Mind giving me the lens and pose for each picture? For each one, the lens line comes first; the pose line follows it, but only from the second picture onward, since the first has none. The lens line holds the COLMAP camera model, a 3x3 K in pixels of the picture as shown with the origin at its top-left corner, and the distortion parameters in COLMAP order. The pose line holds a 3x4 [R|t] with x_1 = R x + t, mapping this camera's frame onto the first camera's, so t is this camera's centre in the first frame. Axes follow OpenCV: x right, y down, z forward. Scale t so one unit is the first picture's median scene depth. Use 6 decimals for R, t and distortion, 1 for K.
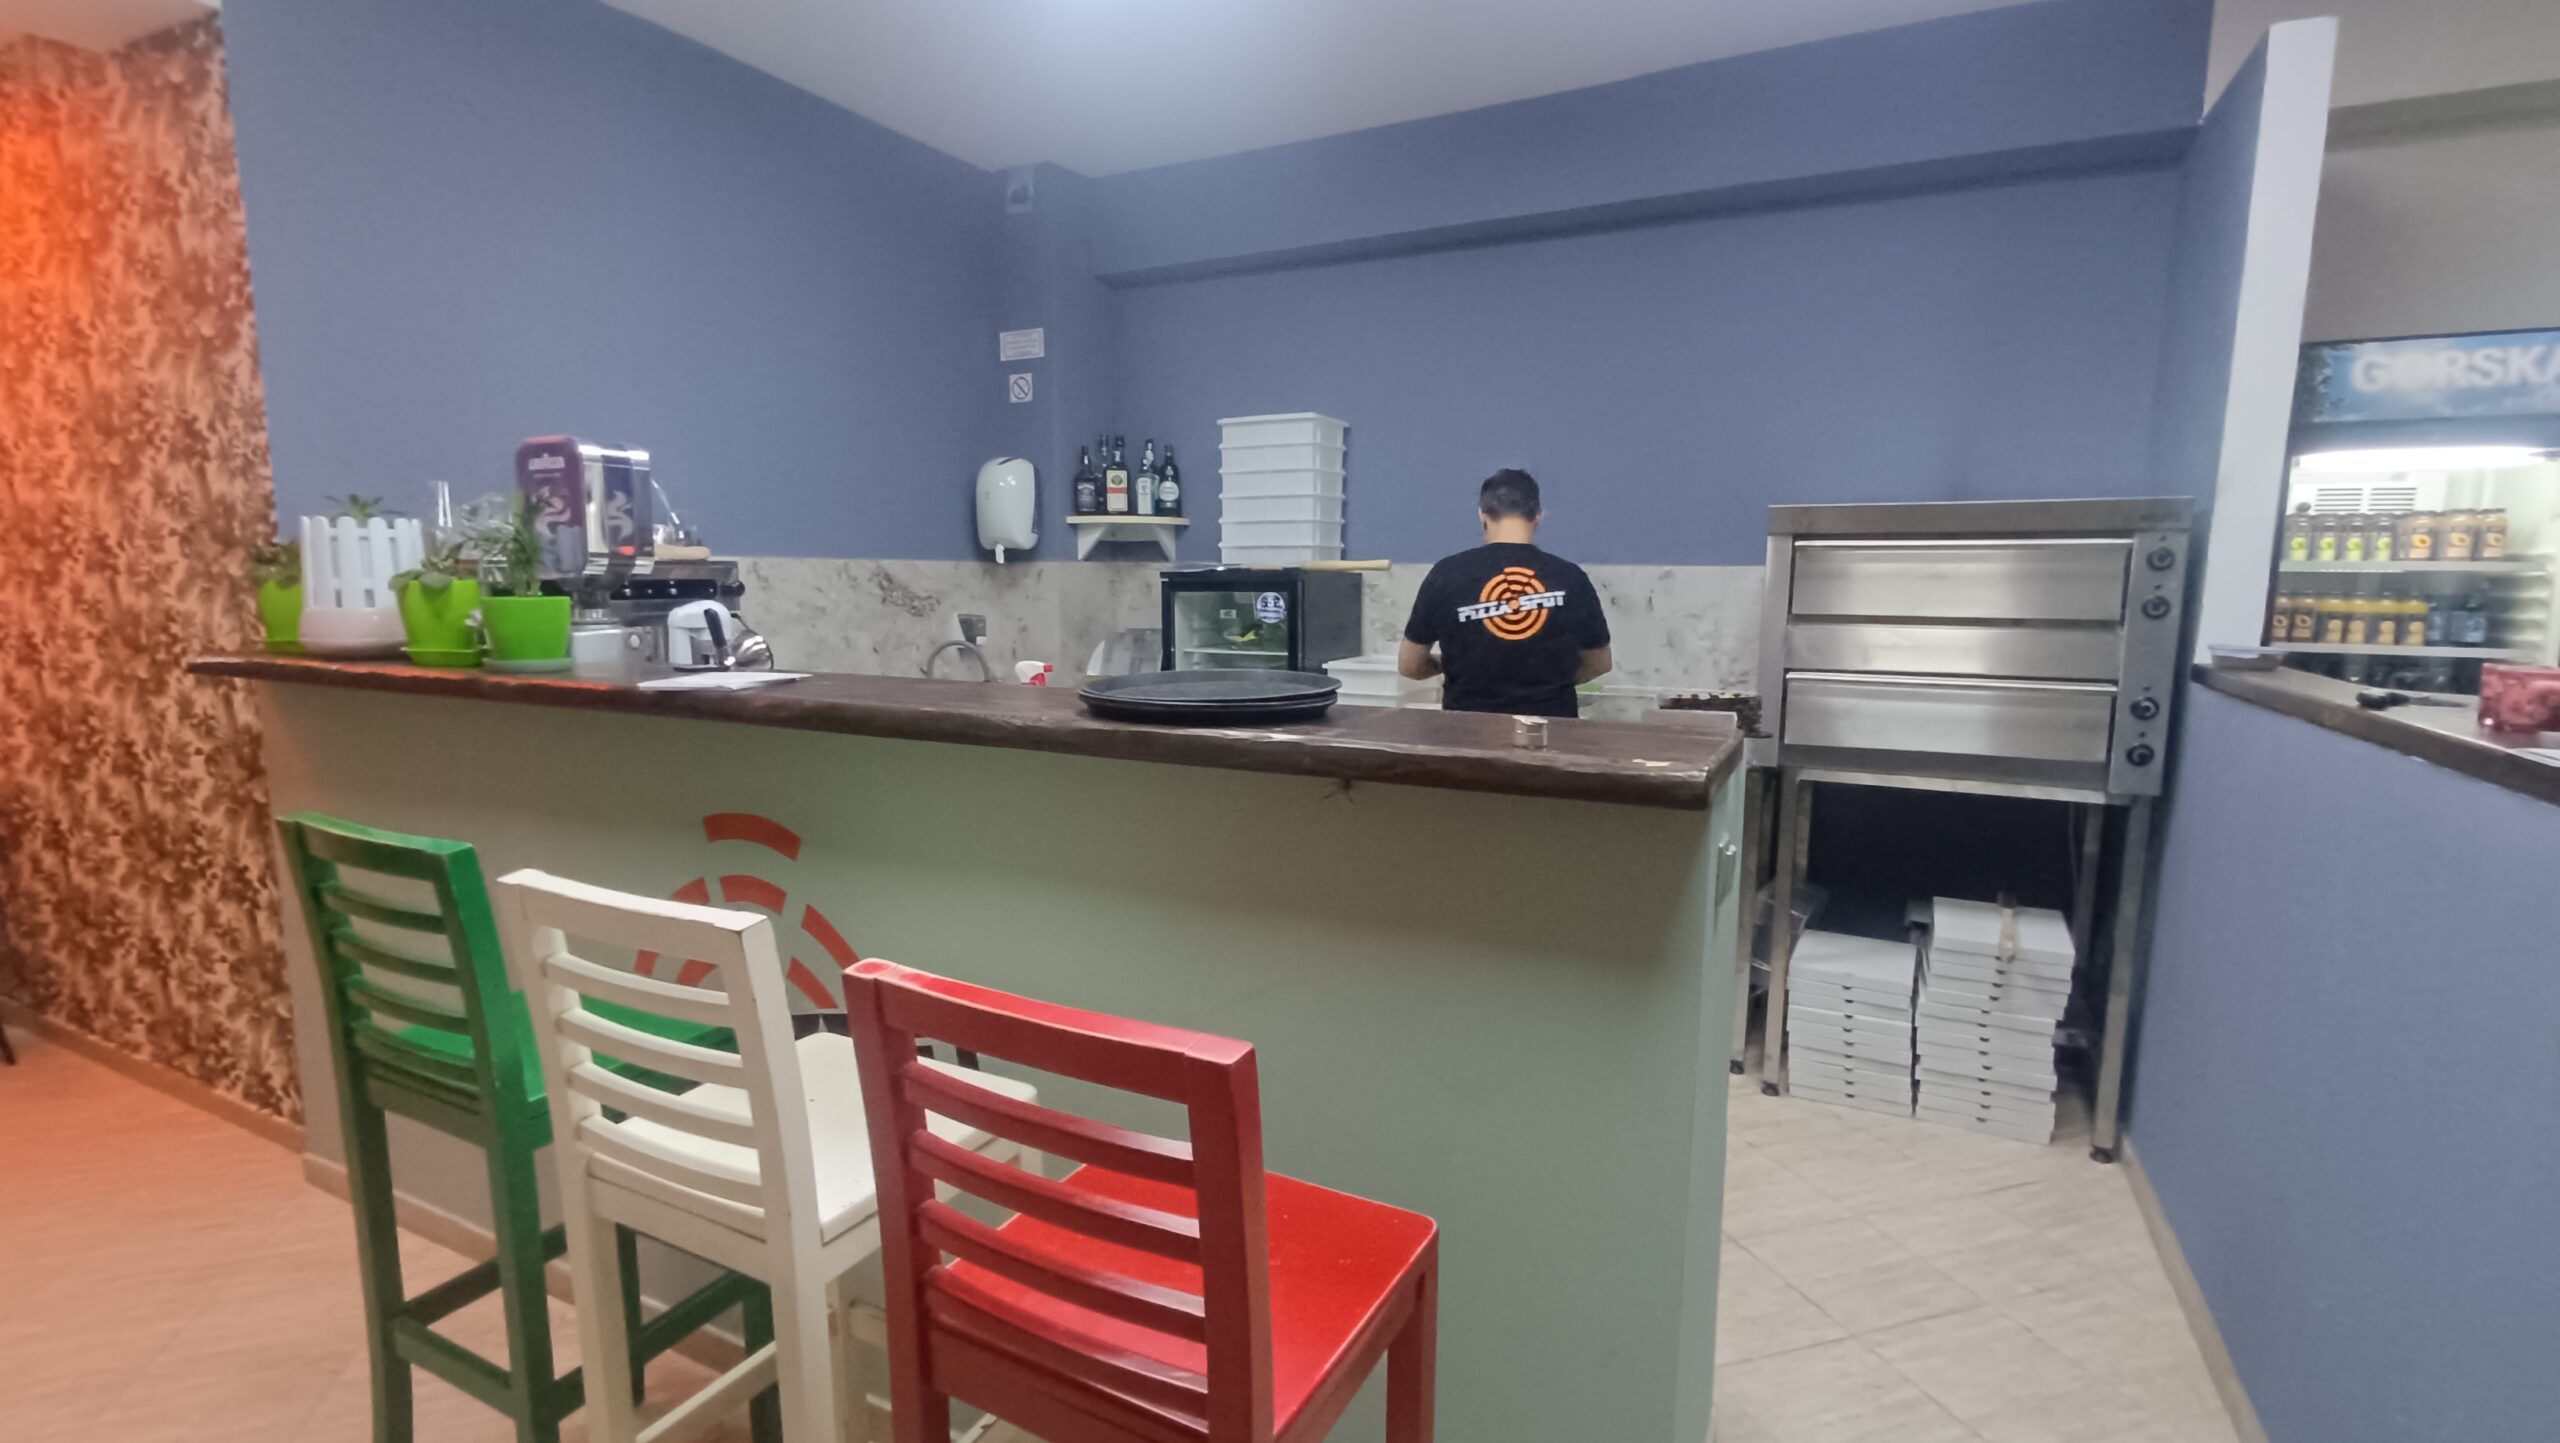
lens RADIAL K [[1174.5, 0, 1280.0], [0, 1174.5, 721.5], [0, 0, 1]] dist [0.004147, 0.000357]
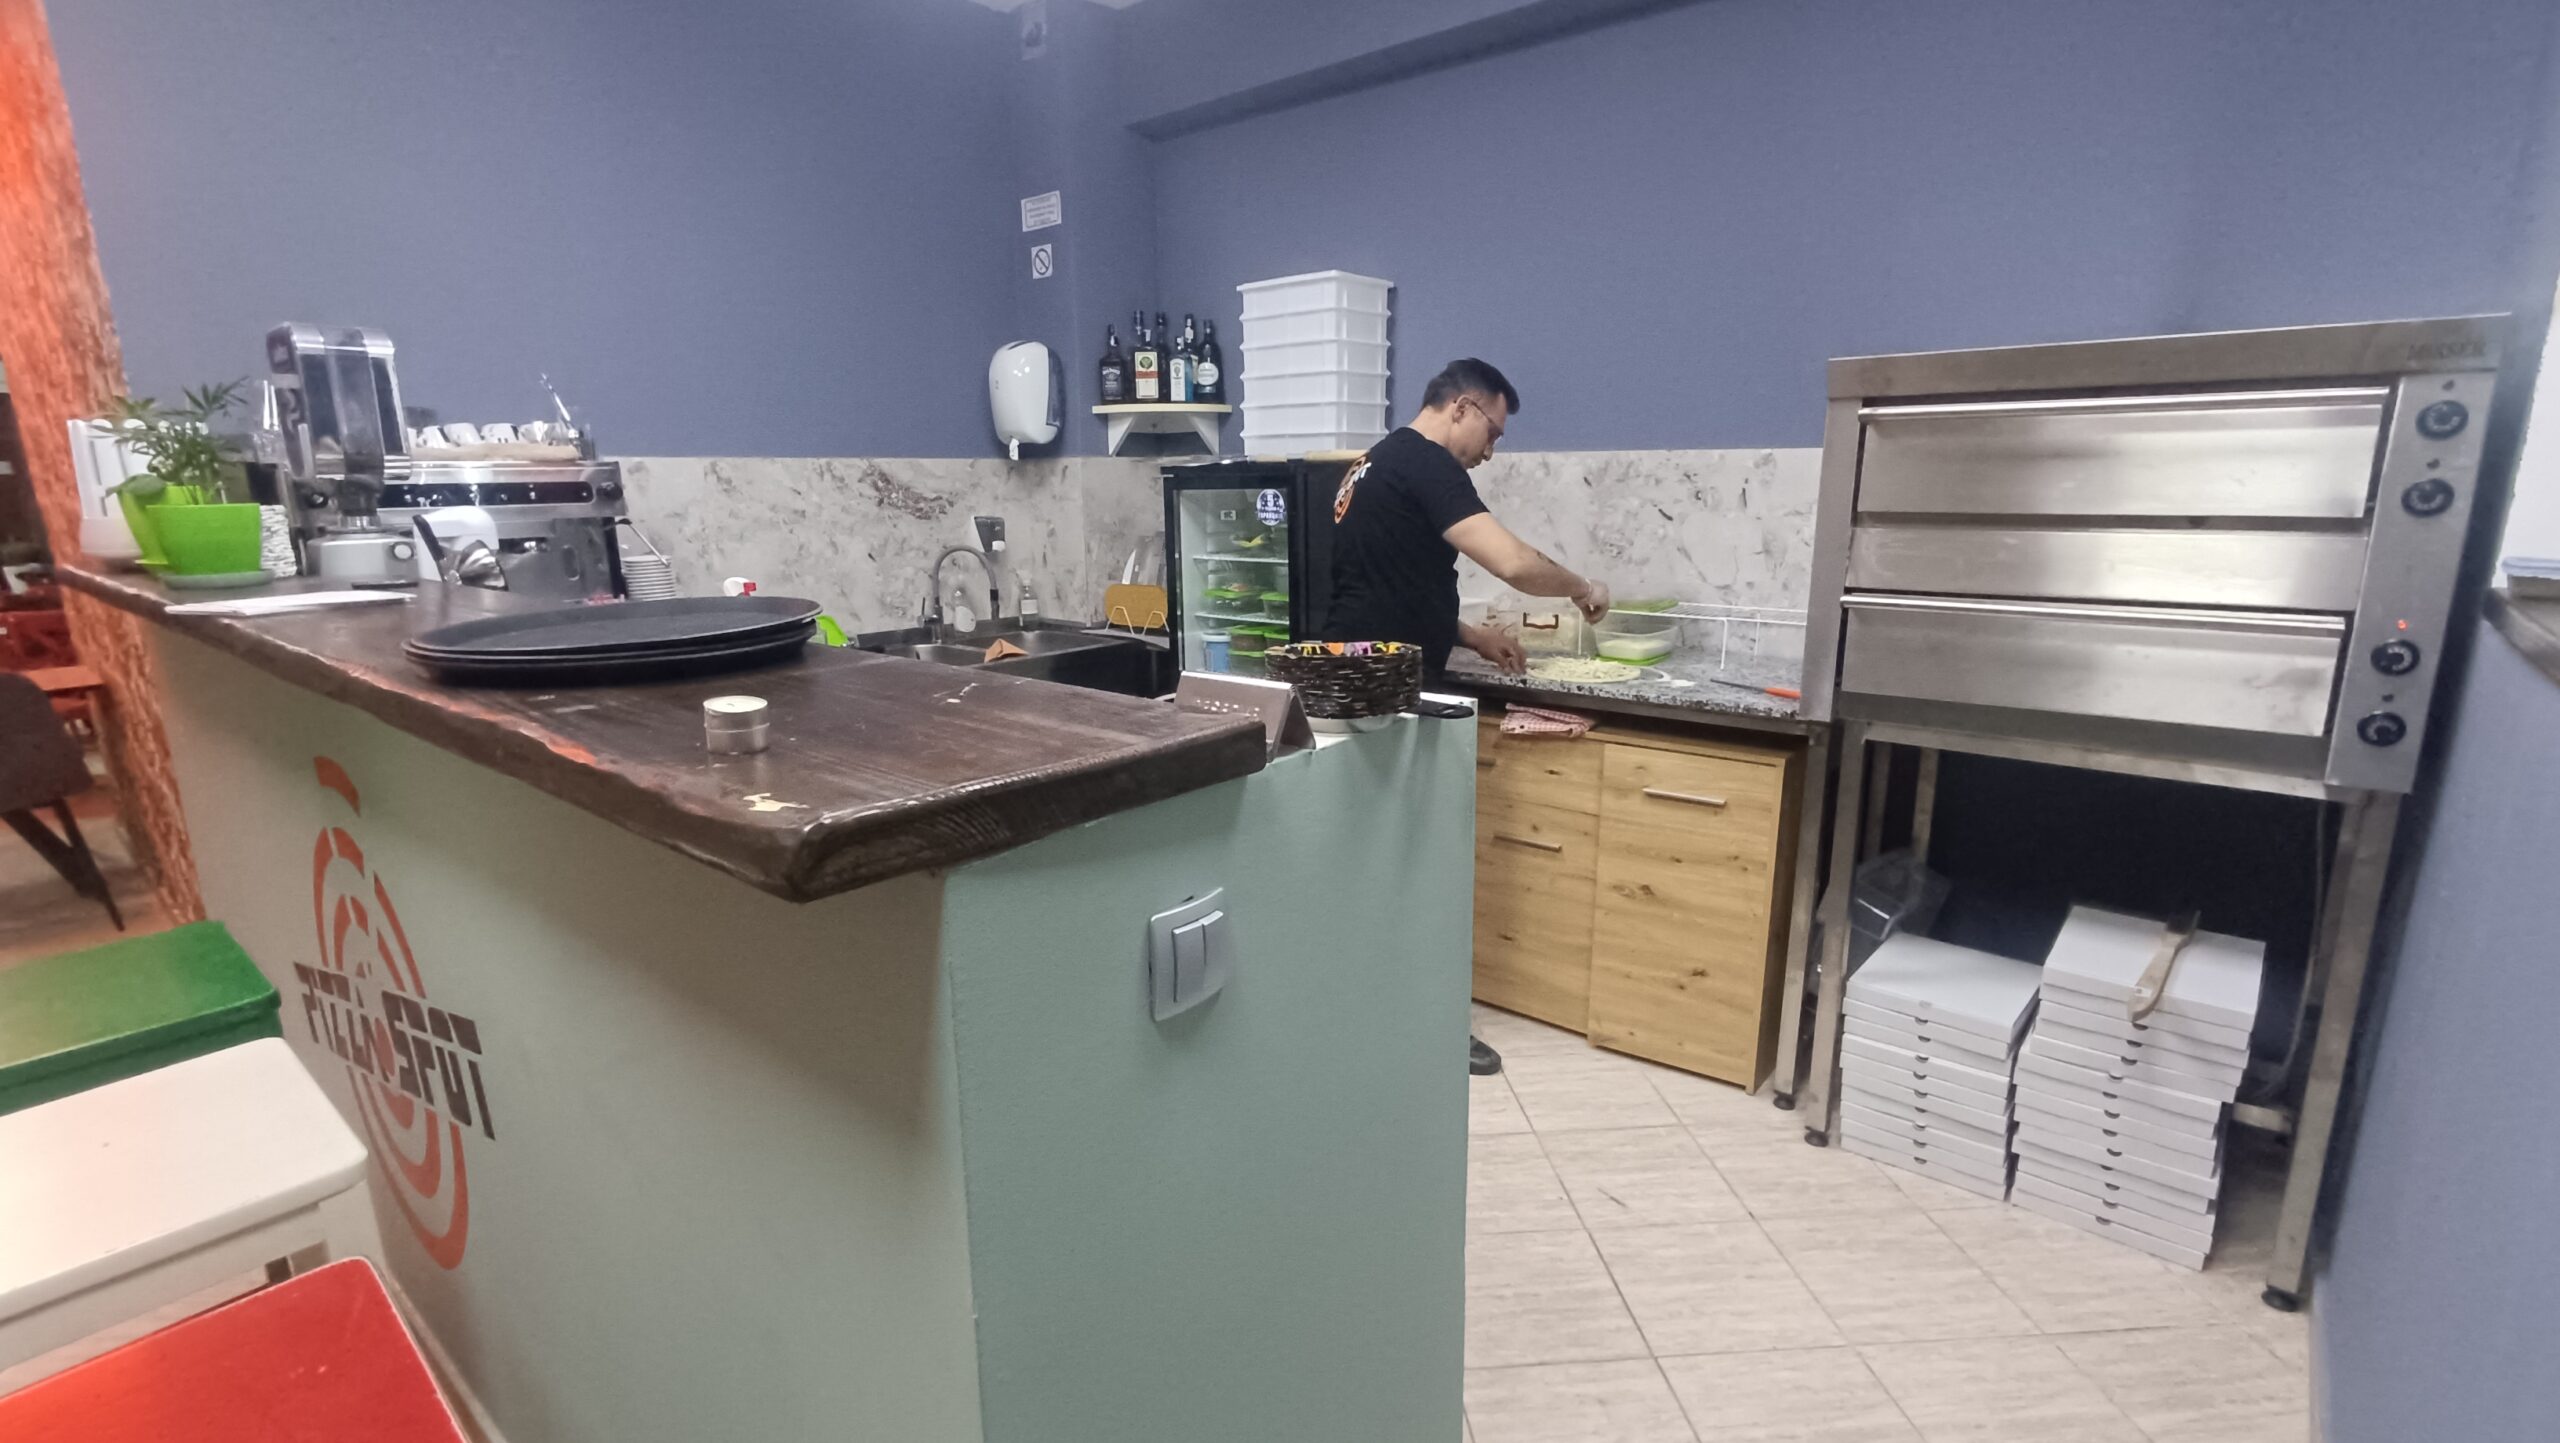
lens RADIAL K [[1174.5, 0, 1280.0], [0, 1174.5, 721.5], [0, 0, 1]] dist [0.004147, 0.000357]
pose [[0.972781, 0.033941, -0.229229, 0.195119], [-0.014219, 0.996094, 0.087147, -0.015779], [0.231292, -0.081515, 0.969464, 0.156938]]
